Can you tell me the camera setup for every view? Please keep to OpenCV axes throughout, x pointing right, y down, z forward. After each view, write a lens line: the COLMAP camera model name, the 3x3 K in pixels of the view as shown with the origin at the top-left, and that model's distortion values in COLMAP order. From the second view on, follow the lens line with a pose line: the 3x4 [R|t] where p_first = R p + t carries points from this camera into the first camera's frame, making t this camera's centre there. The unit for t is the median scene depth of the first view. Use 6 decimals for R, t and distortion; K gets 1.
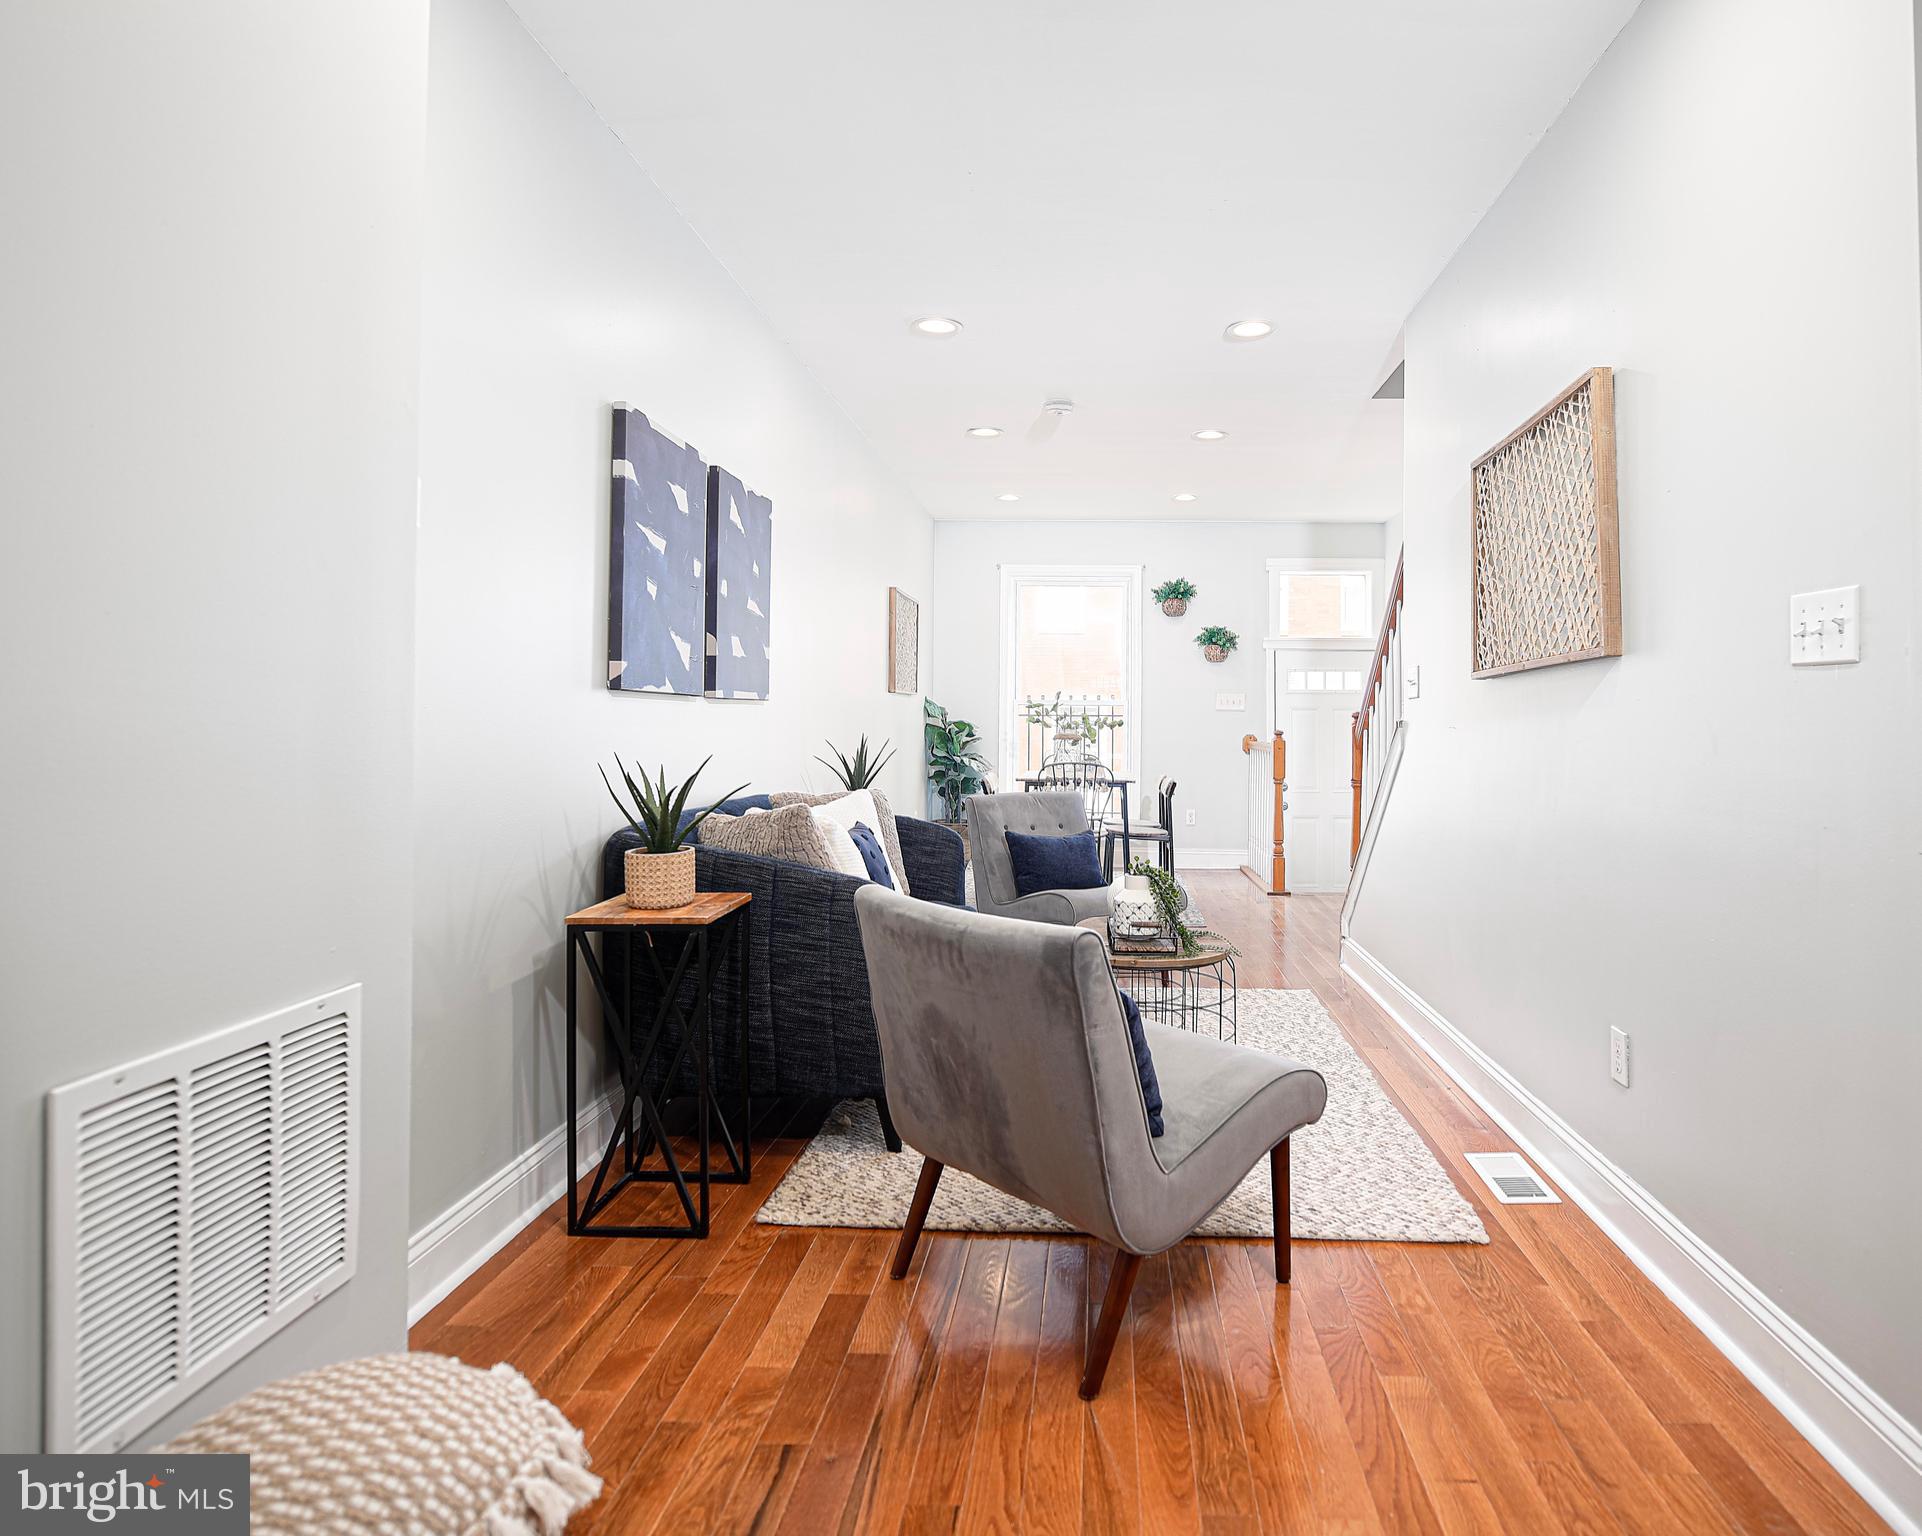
lens RADIAL K [[1108.7, 0, 1070.3], [0, 1108.7, 699.9], [0, 0, 1]] dist [-0.029581, 0.000438]
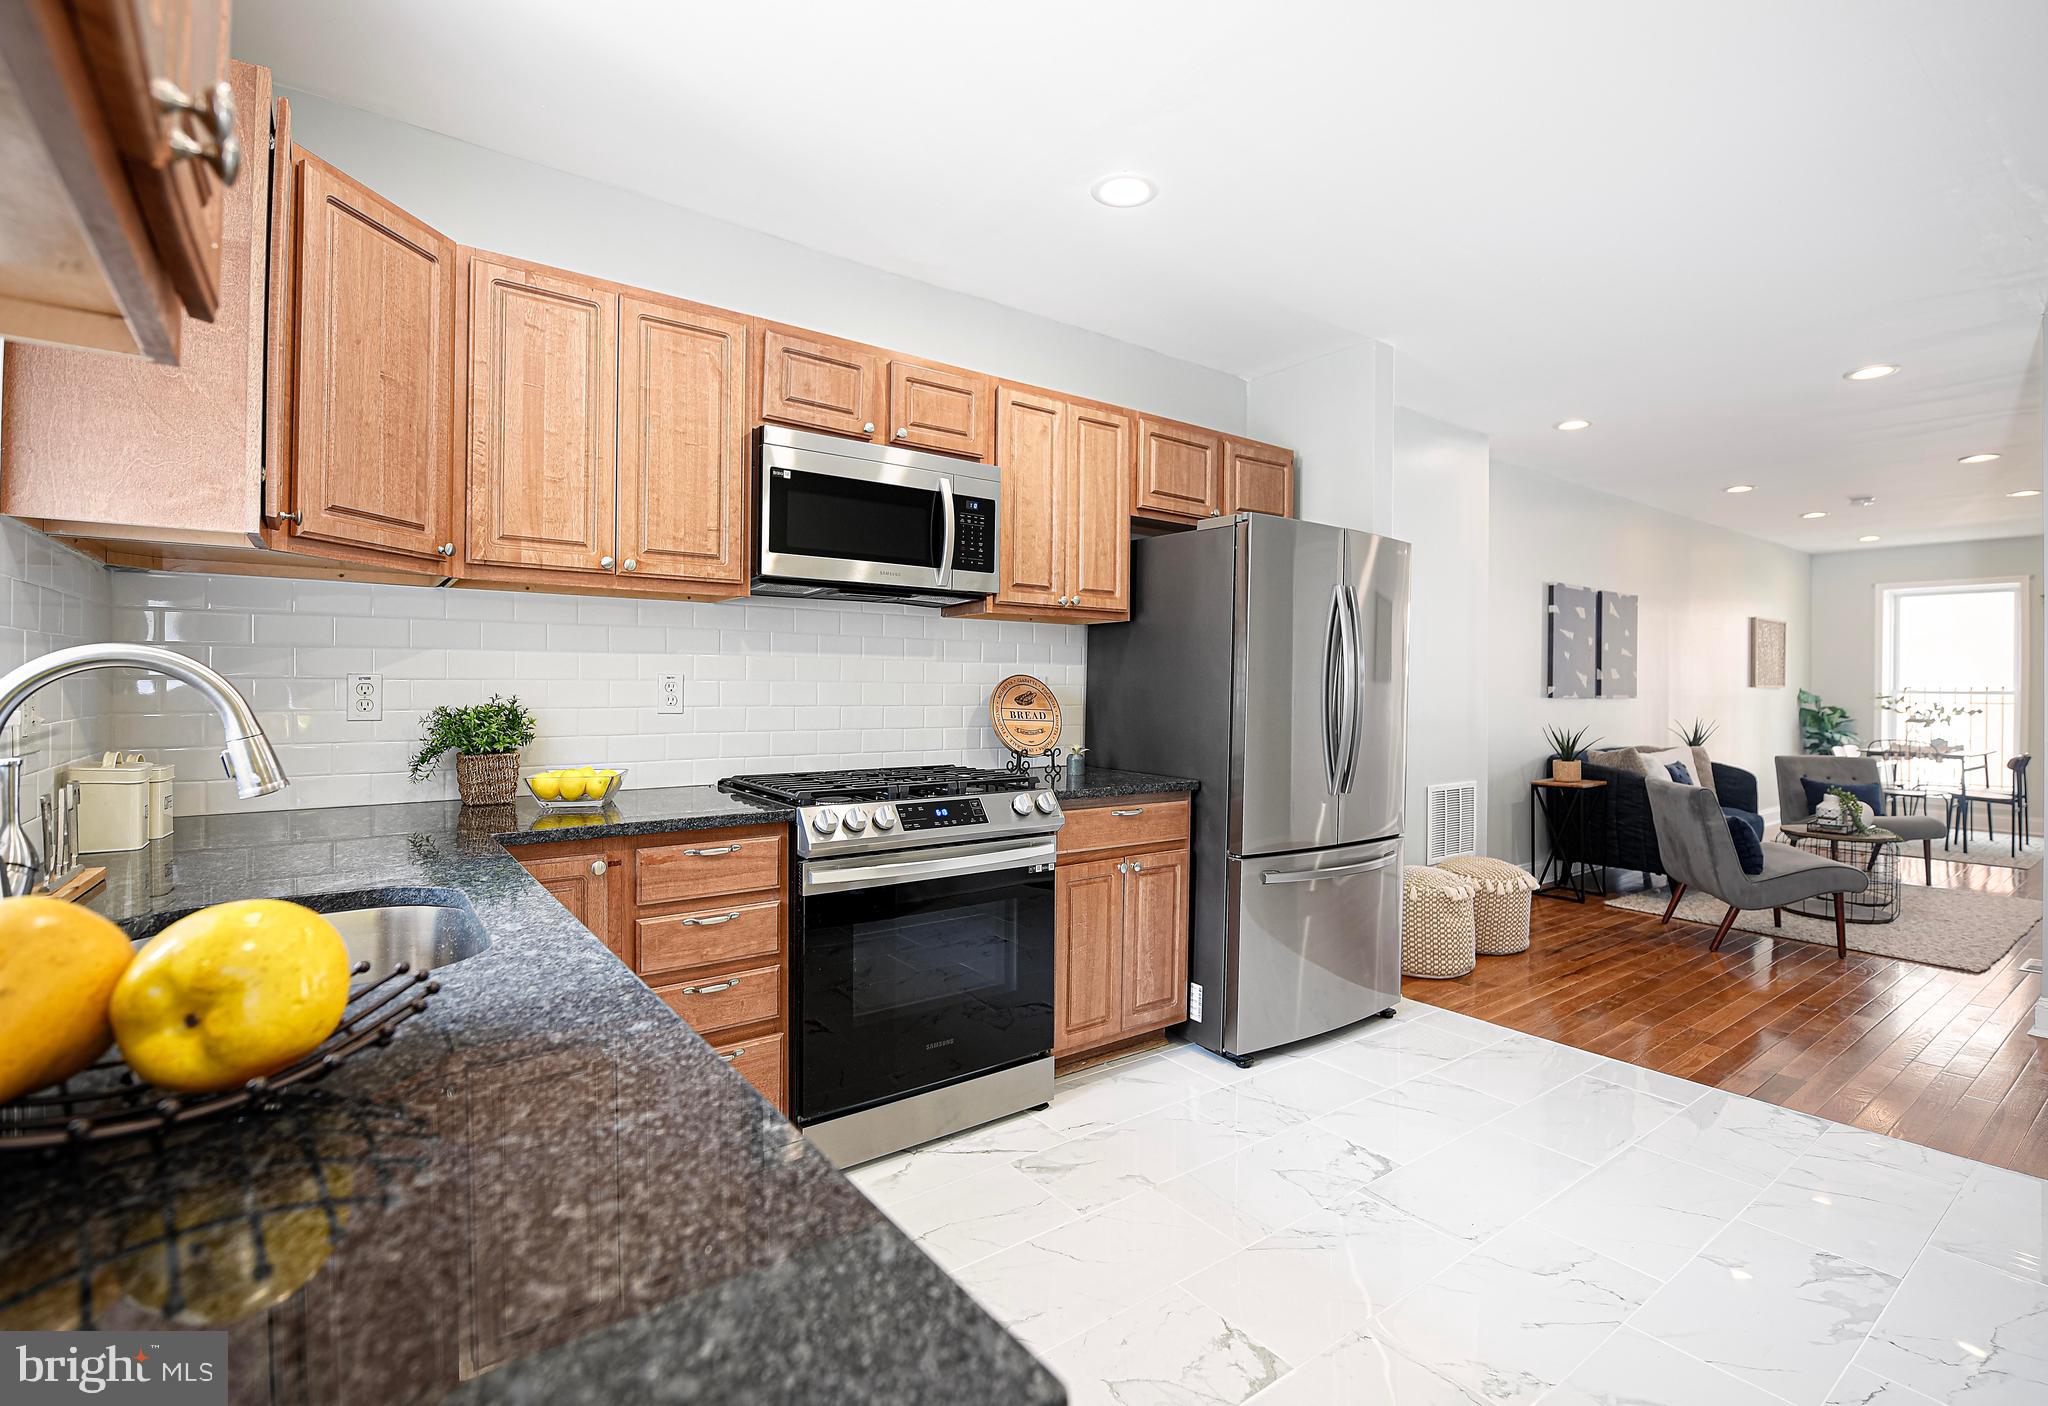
lens RADIAL K [[941.7, 0, 1064.2], [0, 941.7, 684.7], [0, 0, 1]] dist [-0.009644, -0.001182]
pose [[0.630481, -0.003272, -0.776198, 0.228976], [0.010752, 0.999932, 0.004518, -0.026196], [0.776130, -0.011194, 0.630473, -0.503024]]
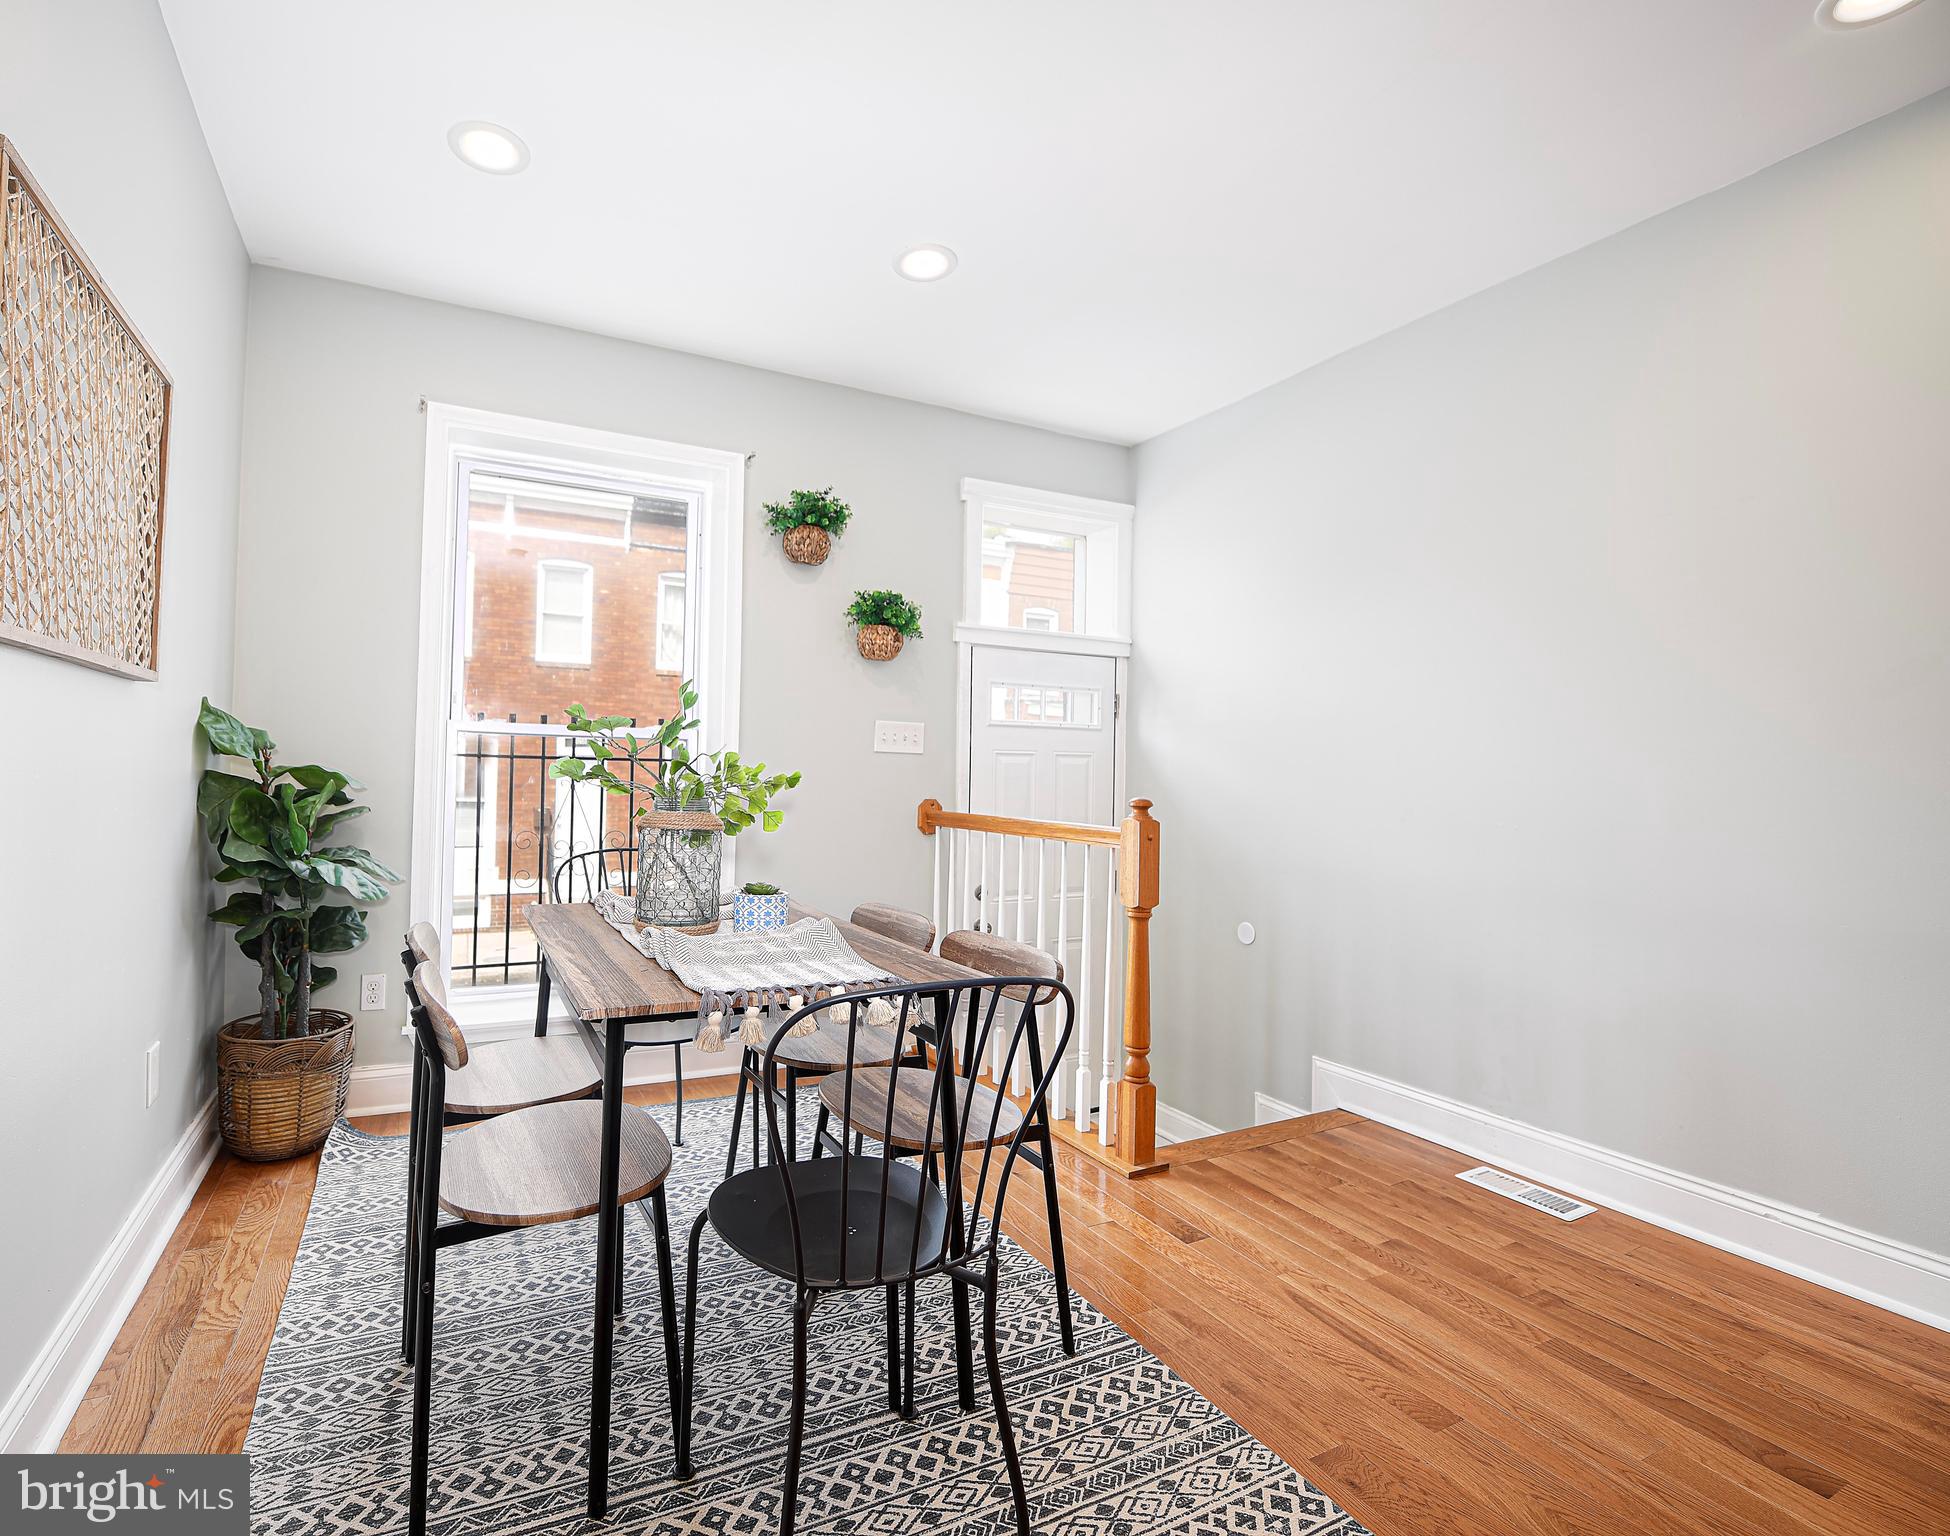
lens RADIAL K [[930.8, 0, 867.0], [0, 930.8, 754.3], [0, 0, 1]] dist [-0.016313, -0.001426]
pose [[0.898704, 0.019933, 0.438102, -0.080906], [-0.022999, 0.999734, 0.001691, 0.012205], [-0.437952, -0.011596, 0.898923, 0.761317]]
